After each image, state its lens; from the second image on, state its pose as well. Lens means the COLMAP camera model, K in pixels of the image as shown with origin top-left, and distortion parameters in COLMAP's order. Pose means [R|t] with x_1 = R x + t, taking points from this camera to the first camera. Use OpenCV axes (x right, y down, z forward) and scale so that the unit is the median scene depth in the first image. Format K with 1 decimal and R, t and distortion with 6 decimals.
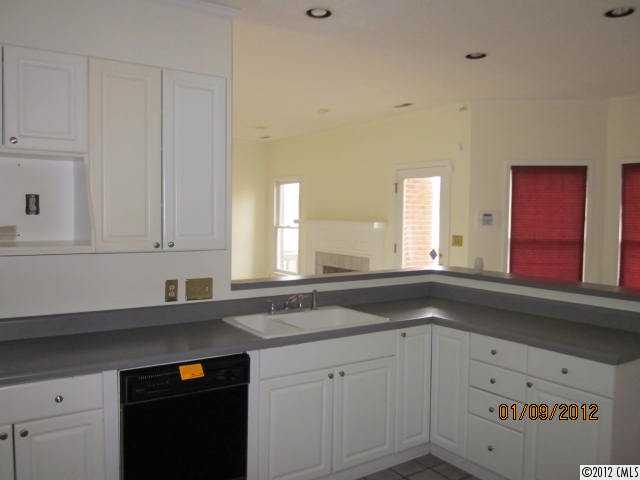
lens RADIAL K [[534.8, 0, 320.0], [0, 534.8, 240.1], [0, 0, 1]] dist [0.007714, 0.001043]
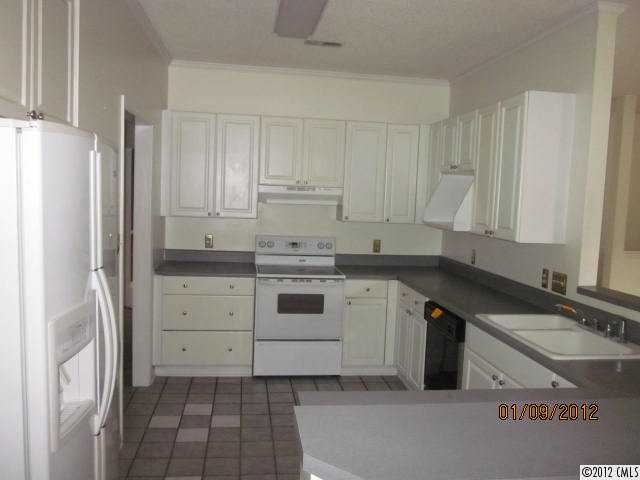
lens RADIAL K [[534.8, 0, 319.7], [0, 534.8, 239.3], [0, 0, 1]] dist [0.007714, 0.001043]
pose [[-0.445370, 0.054478, -0.893688, 0.899820], [-0.079535, 0.991794, 0.100095, -0.060093], [0.891807, 0.115659, -0.437382, 1.016758]]
